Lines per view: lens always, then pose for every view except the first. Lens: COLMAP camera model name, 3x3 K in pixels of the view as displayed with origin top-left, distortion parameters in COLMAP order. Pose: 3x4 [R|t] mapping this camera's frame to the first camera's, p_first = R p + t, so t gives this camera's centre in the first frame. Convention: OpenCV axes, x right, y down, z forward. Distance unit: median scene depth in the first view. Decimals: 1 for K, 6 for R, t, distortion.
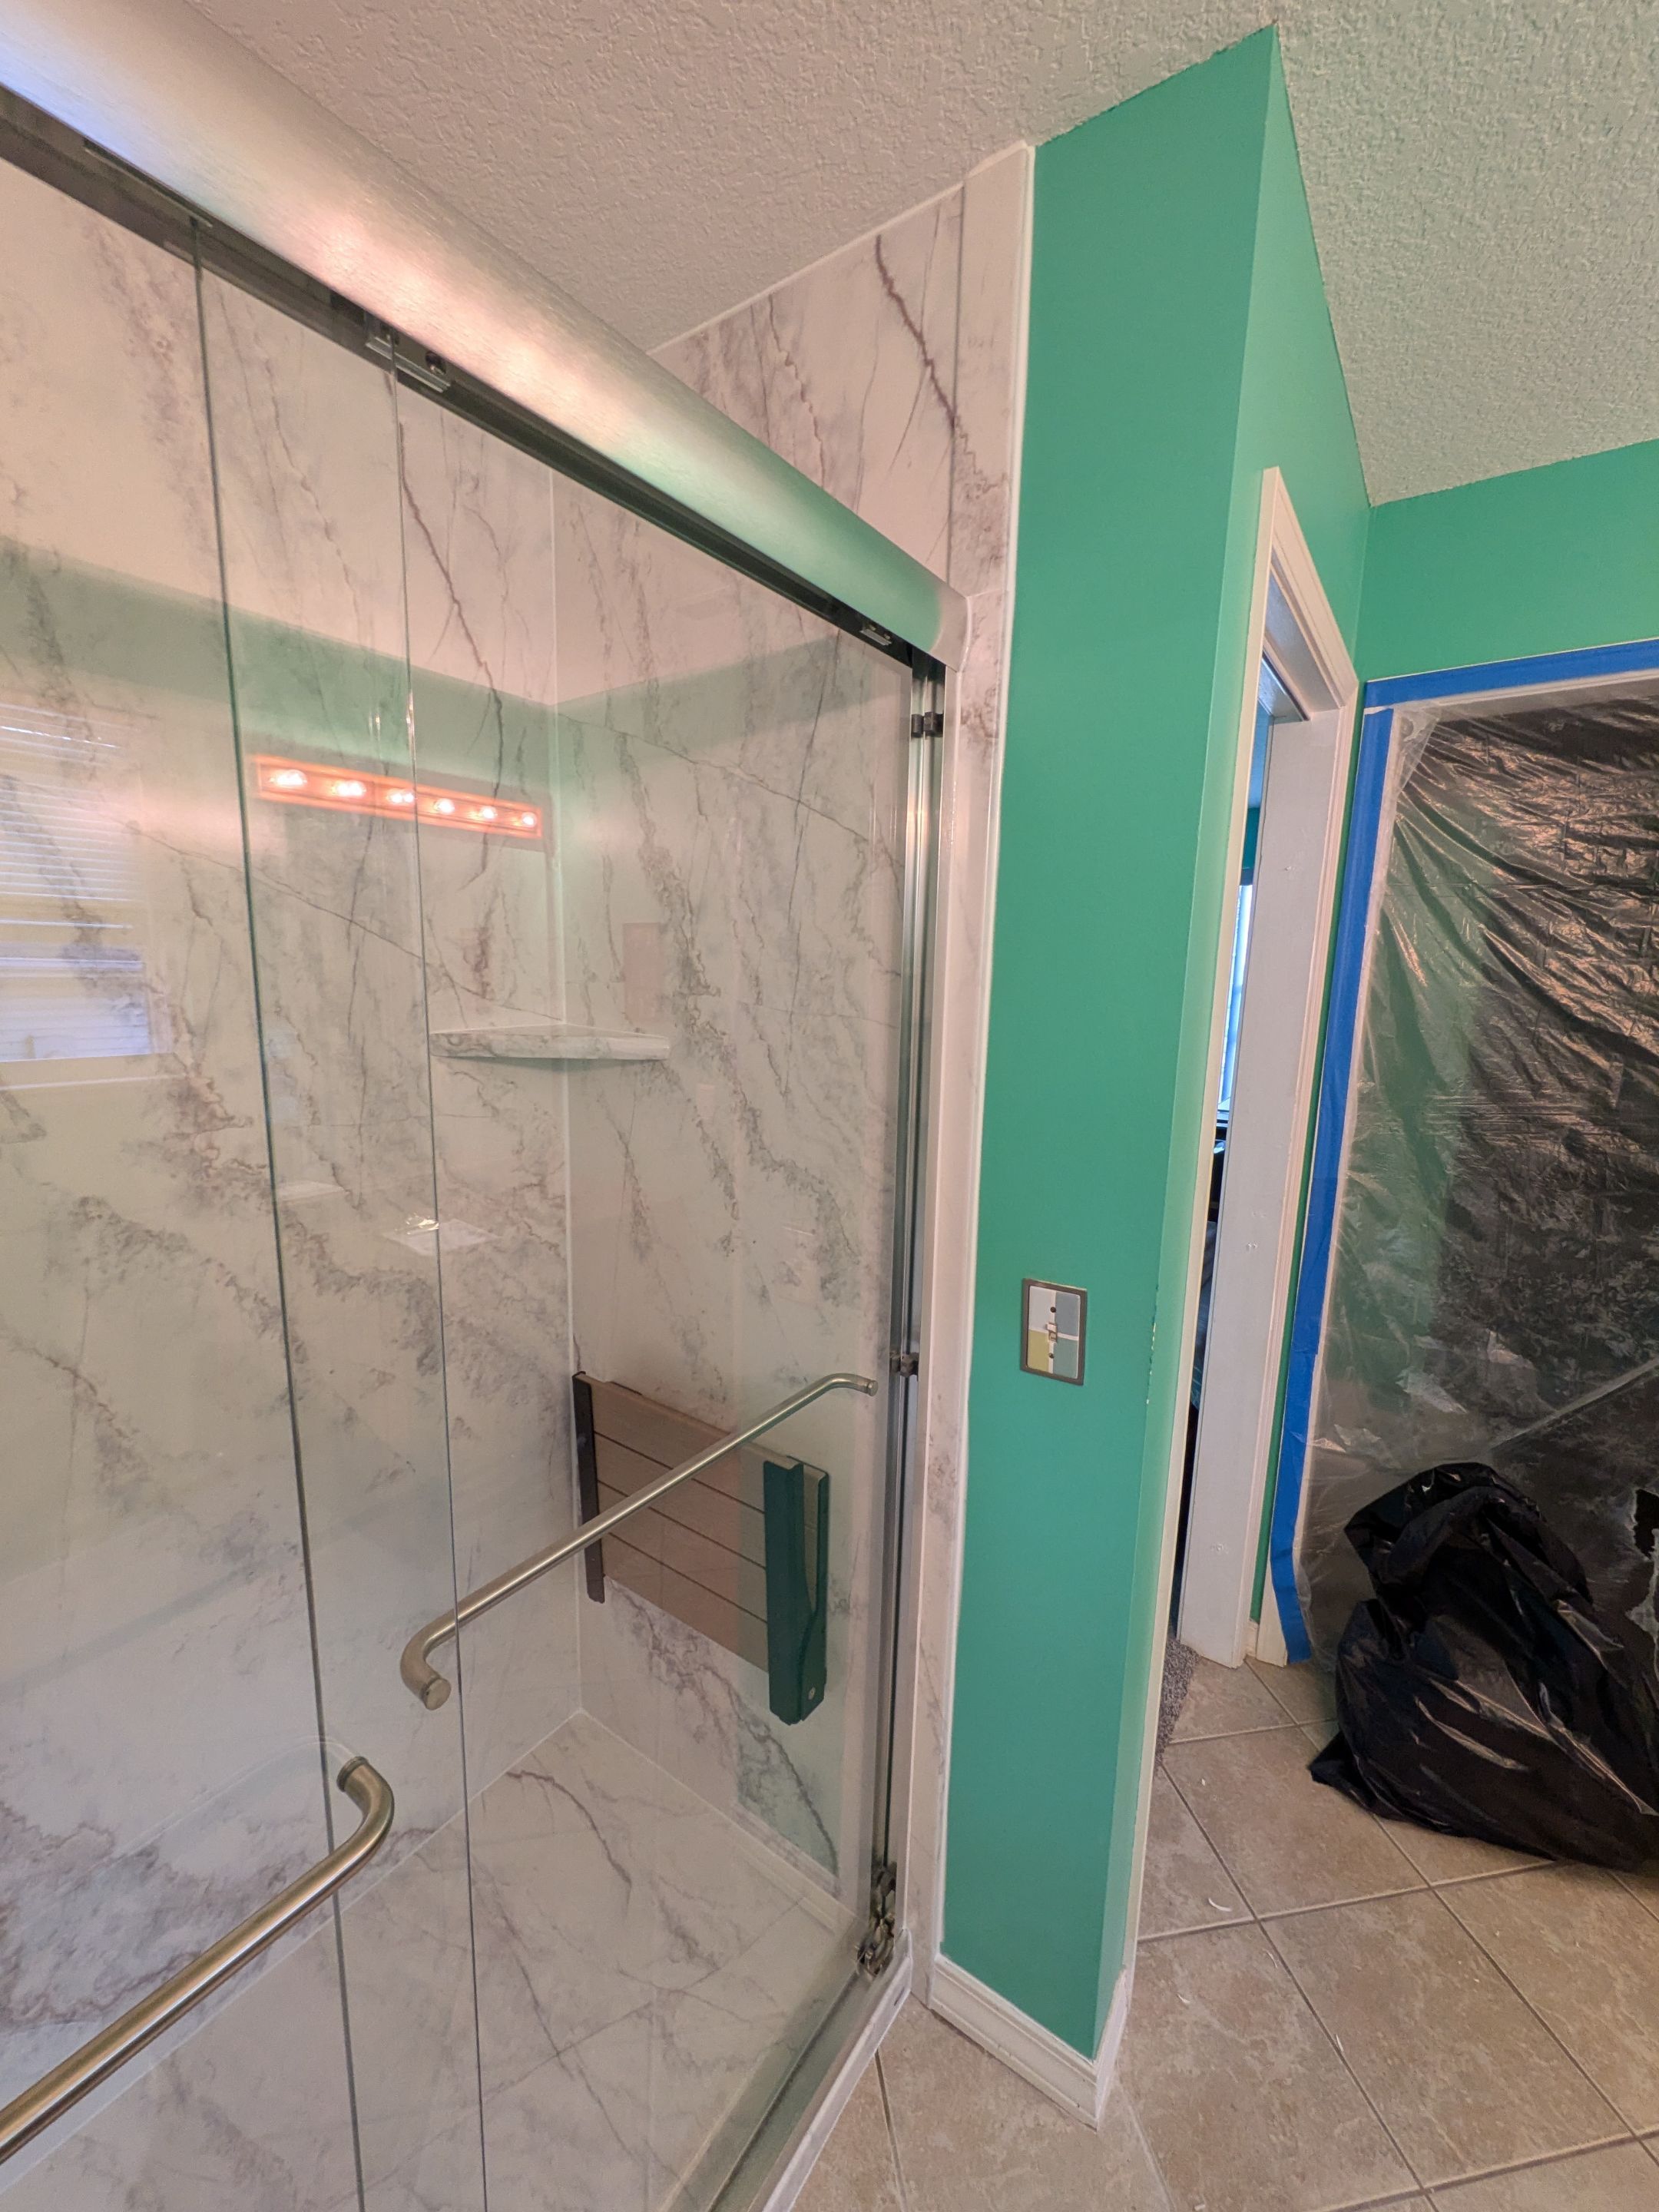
lens RADIAL K [[882.1, 0, 845.4], [0, 882.1, 1108.1], [0, 0, 1]] dist [-0.001988, 0.000832]
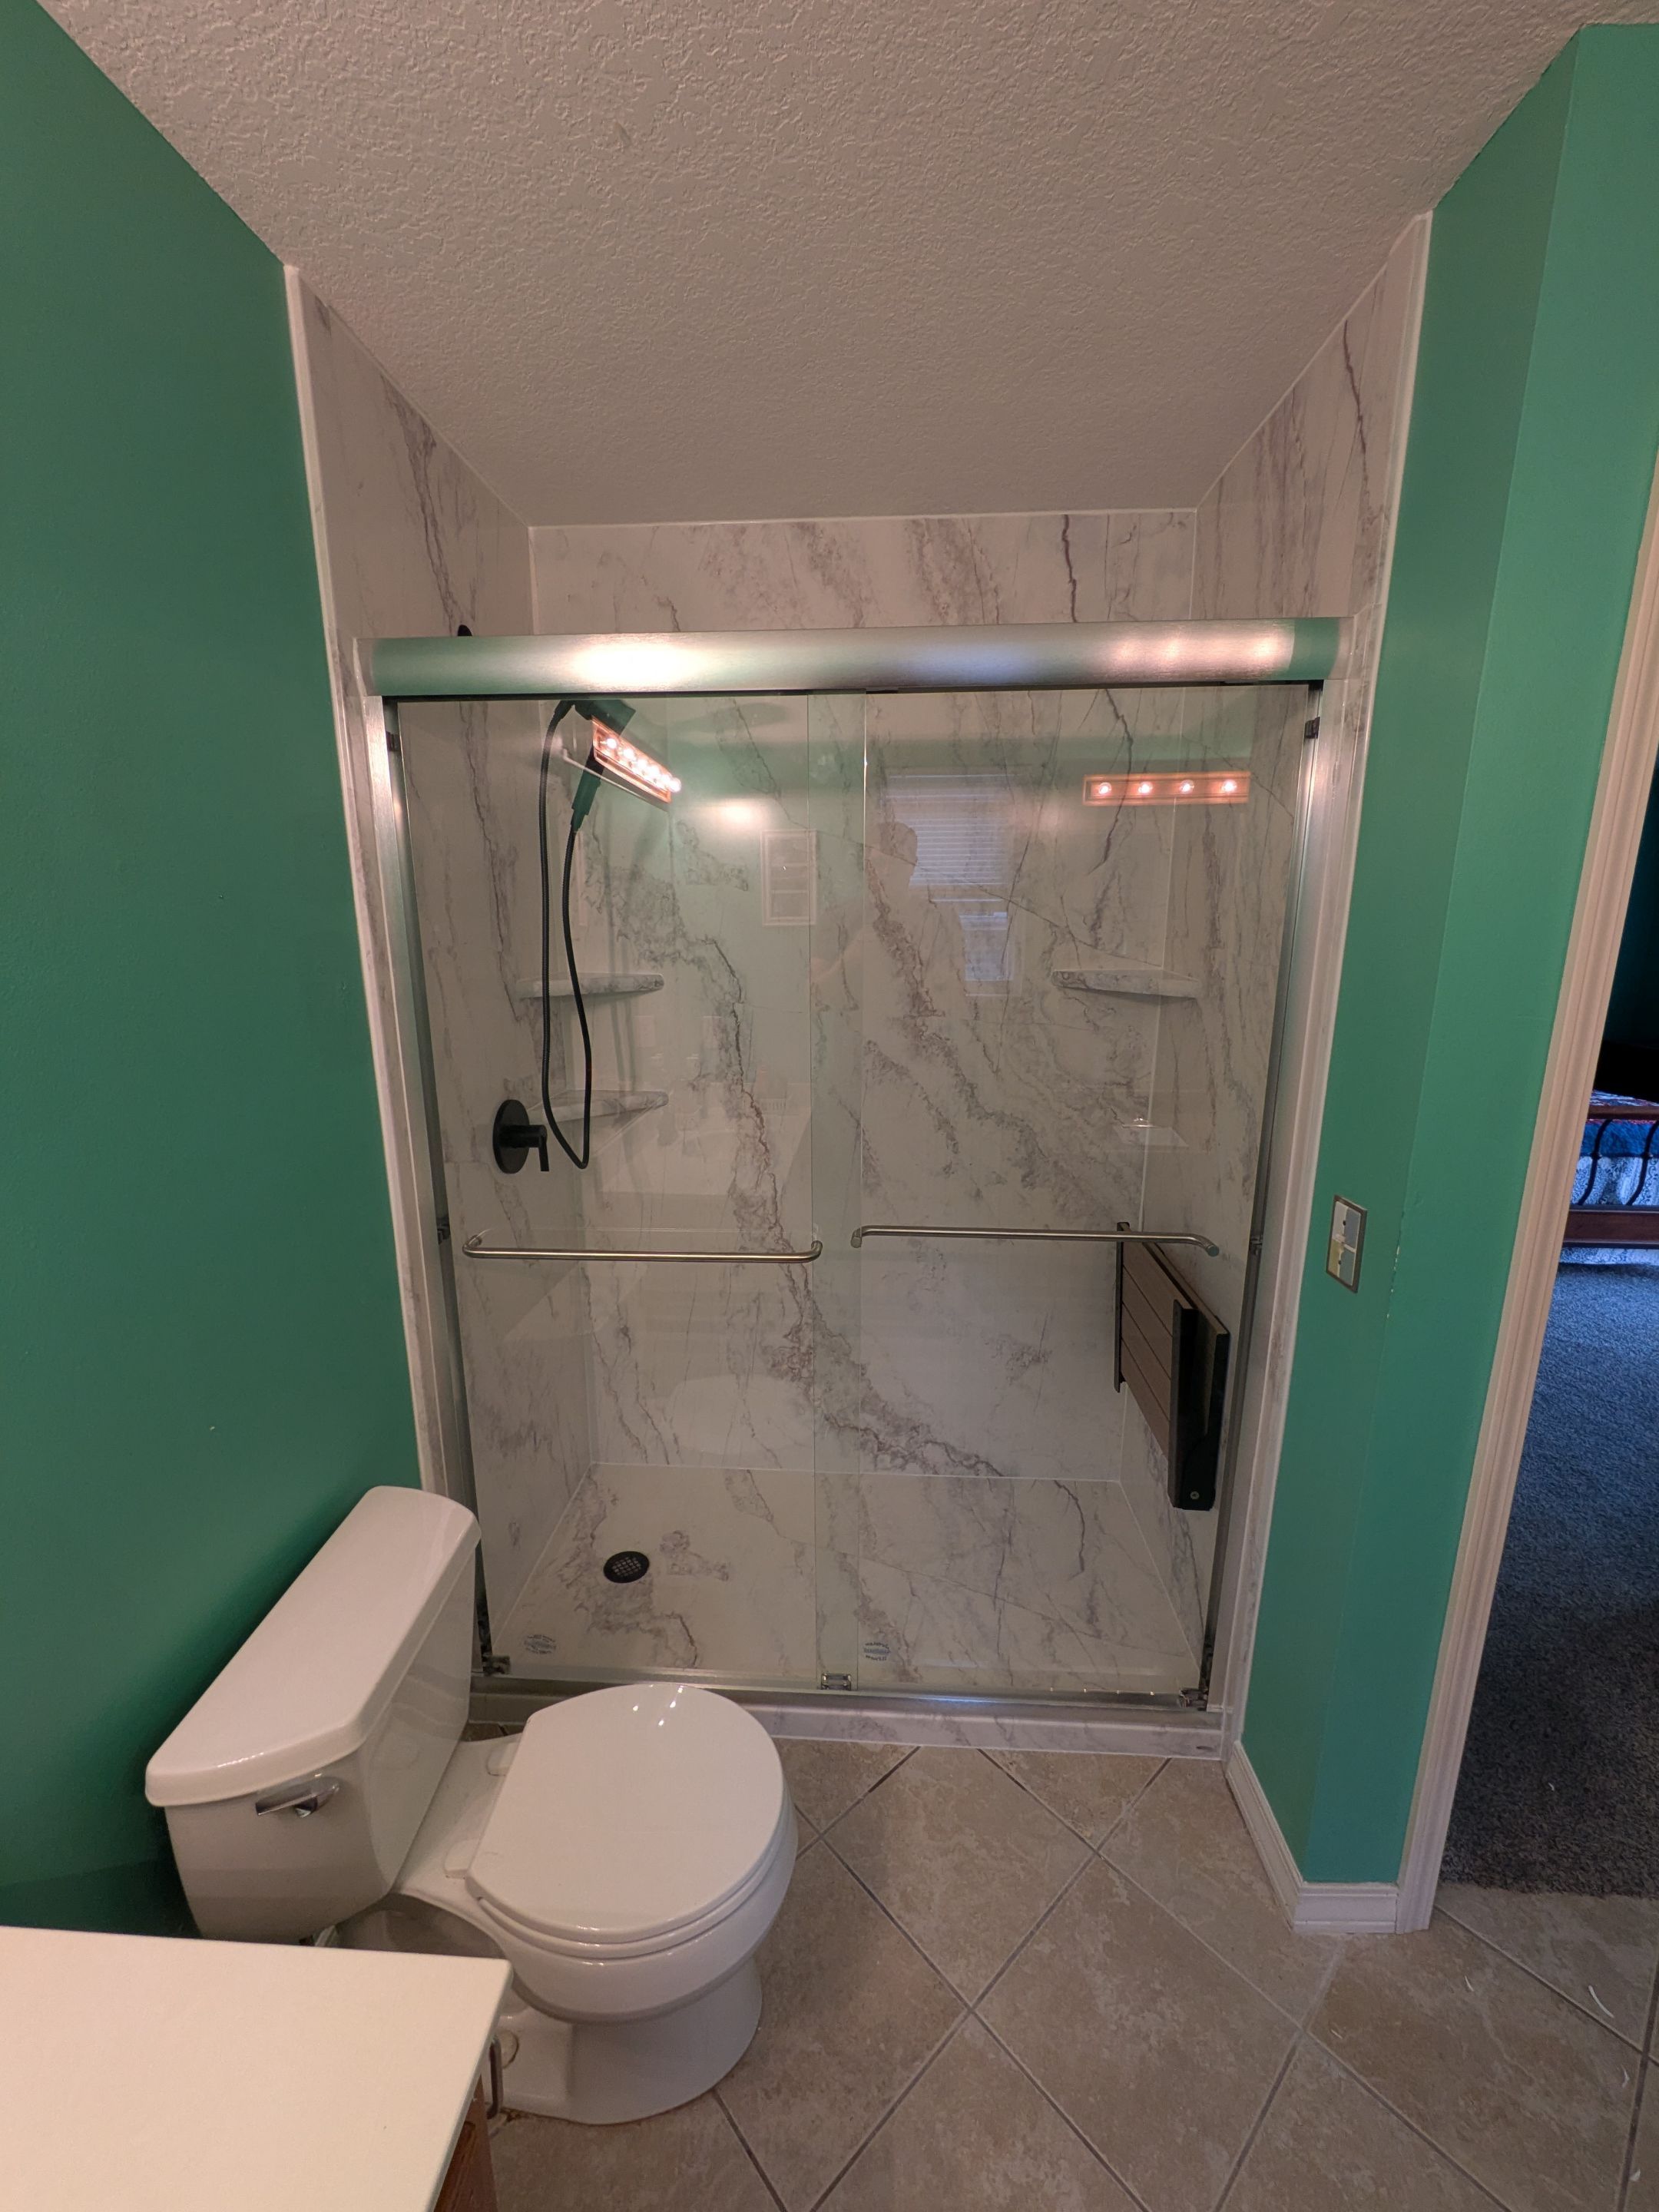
lens RADIAL K [[882.1, 0, 826.7], [0, 882.1, 1105.3], [0, 0, 1]] dist [-0.001988, 0.000832]
pose [[0.528262, 0.160308, -0.833811, 0.657281], [-0.119779, 0.986265, 0.113733, 0.020144], [0.840591, 0.039793, 0.540207, -0.168267]]
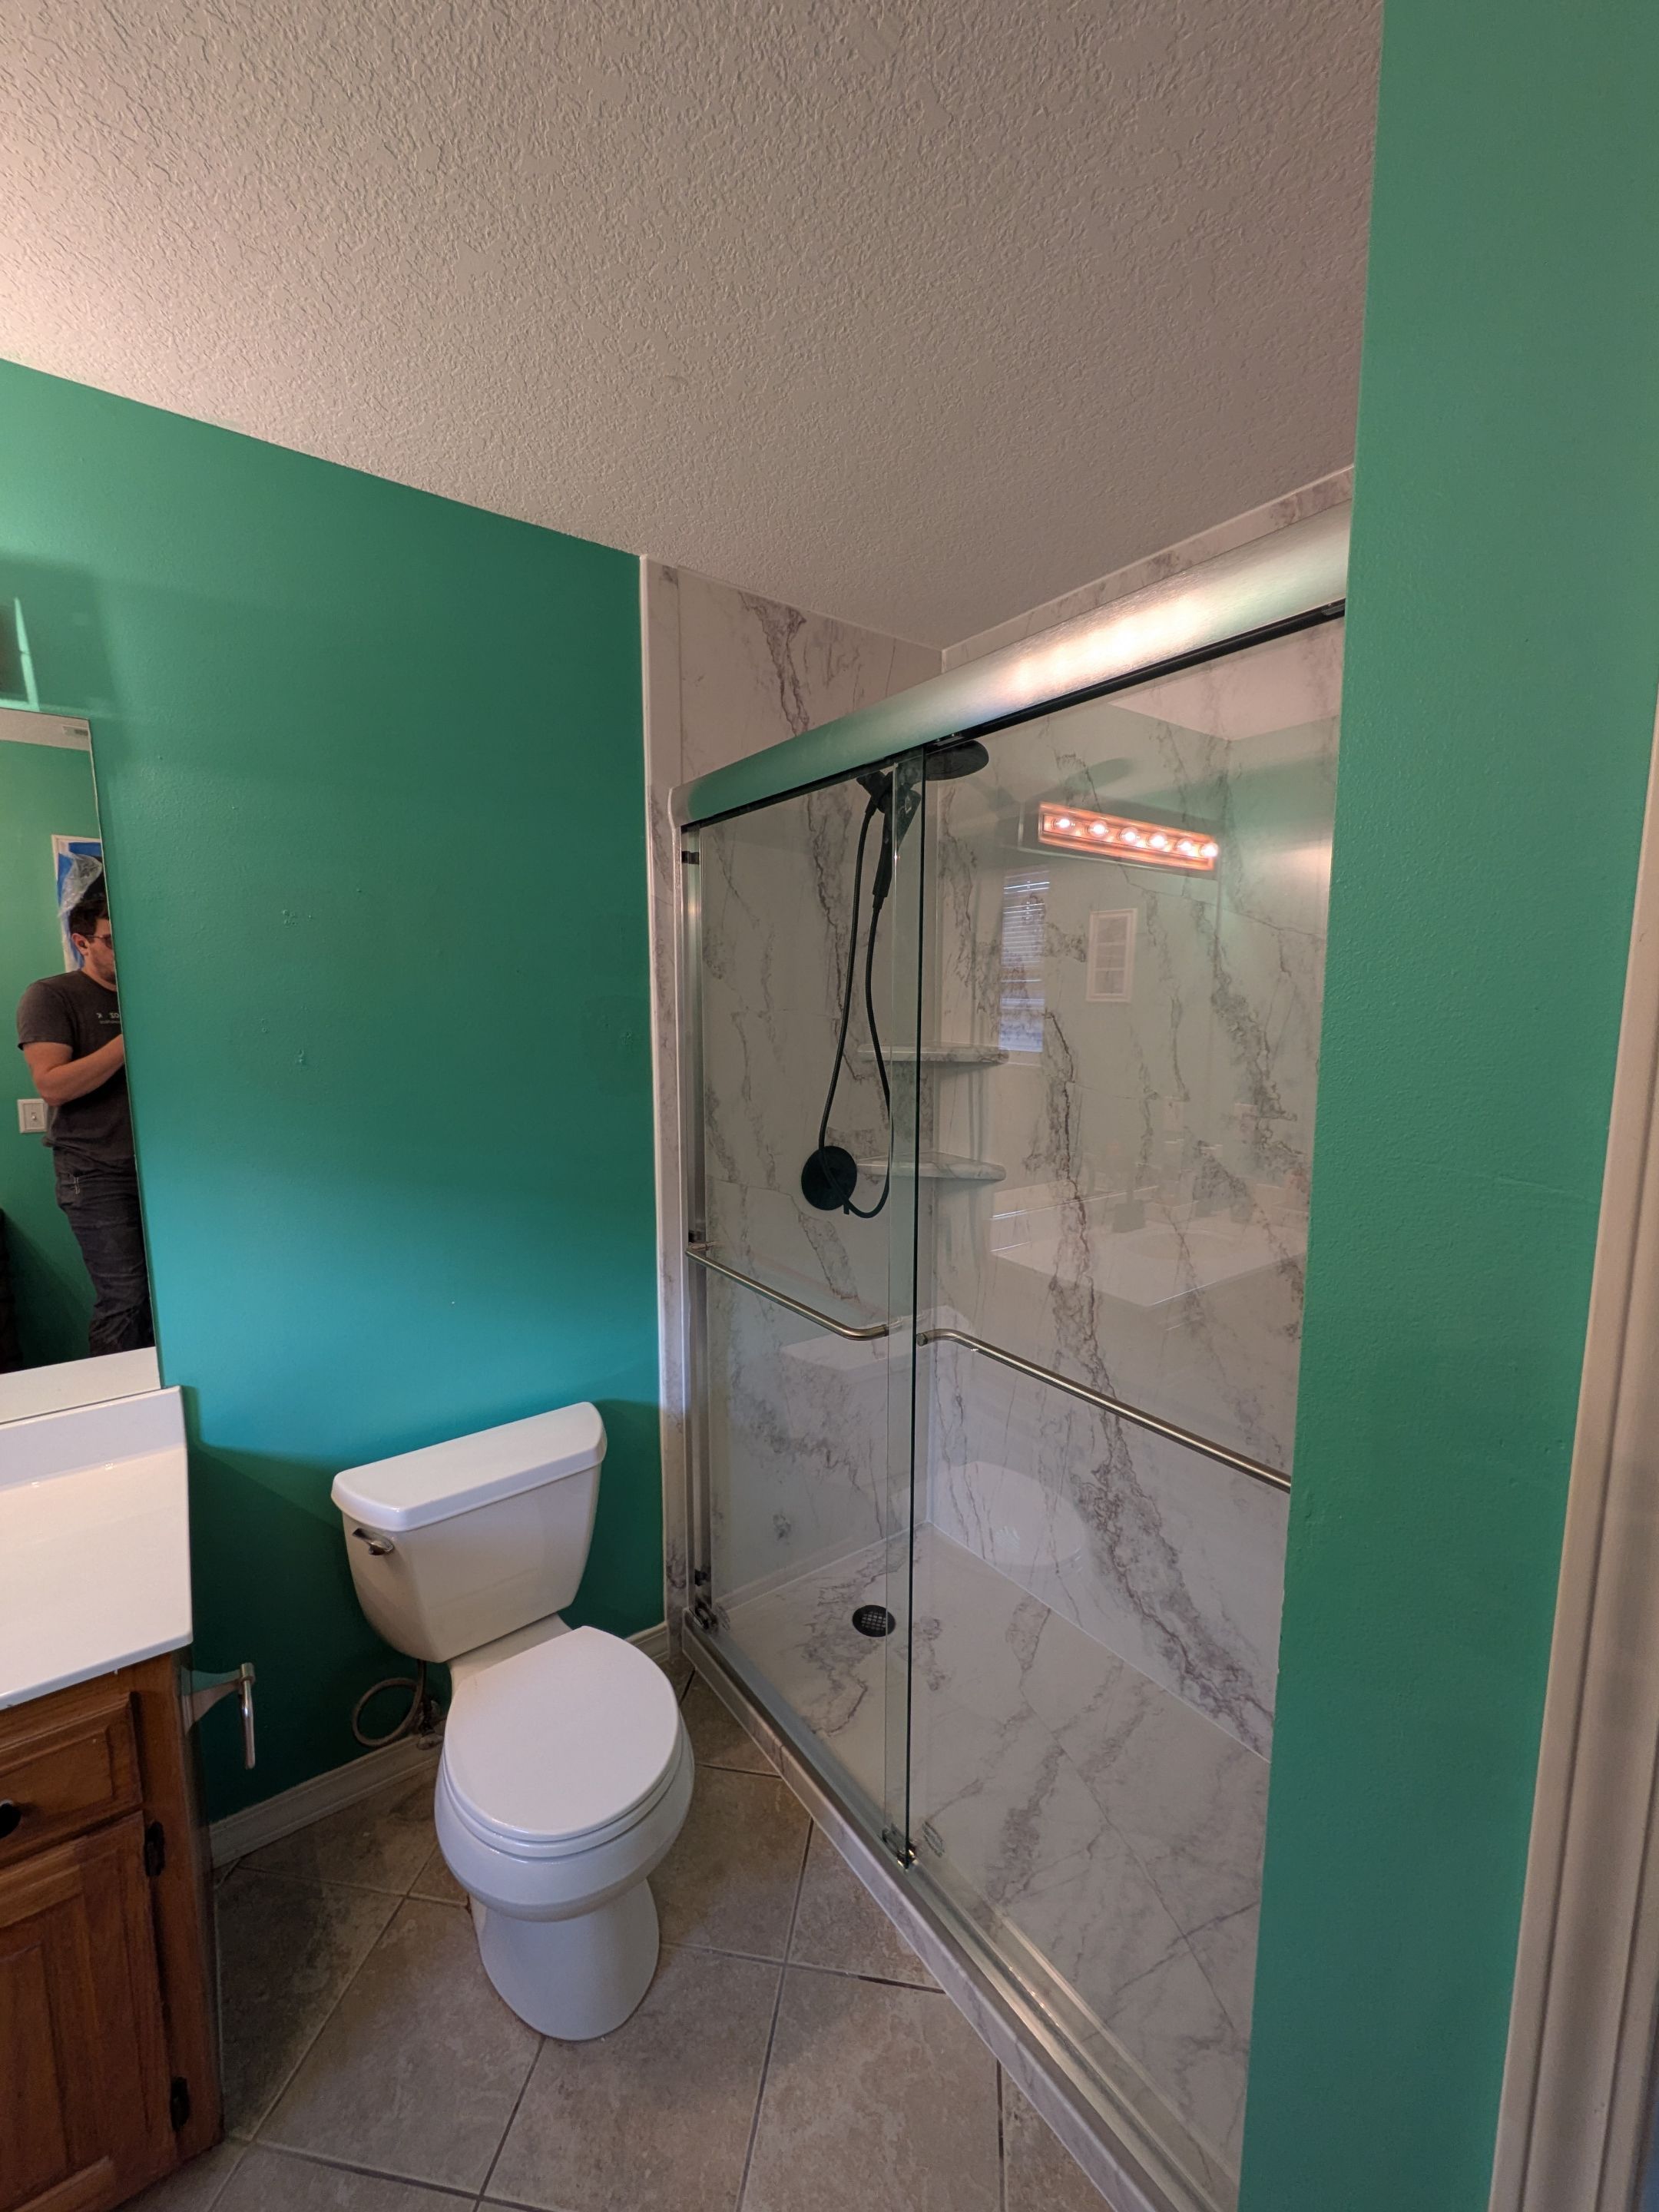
lens RADIAL K [[882.1, 0, 822.5], [0, 882.1, 1105.5], [0, 0, 1]] dist [-0.001988, 0.000832]
pose [[-0.324078, 0.093890, -0.941360, 0.732068], [-0.156426, 0.976048, 0.151201, -0.081759], [0.933008, 0.196254, -0.301628, 0.620713]]
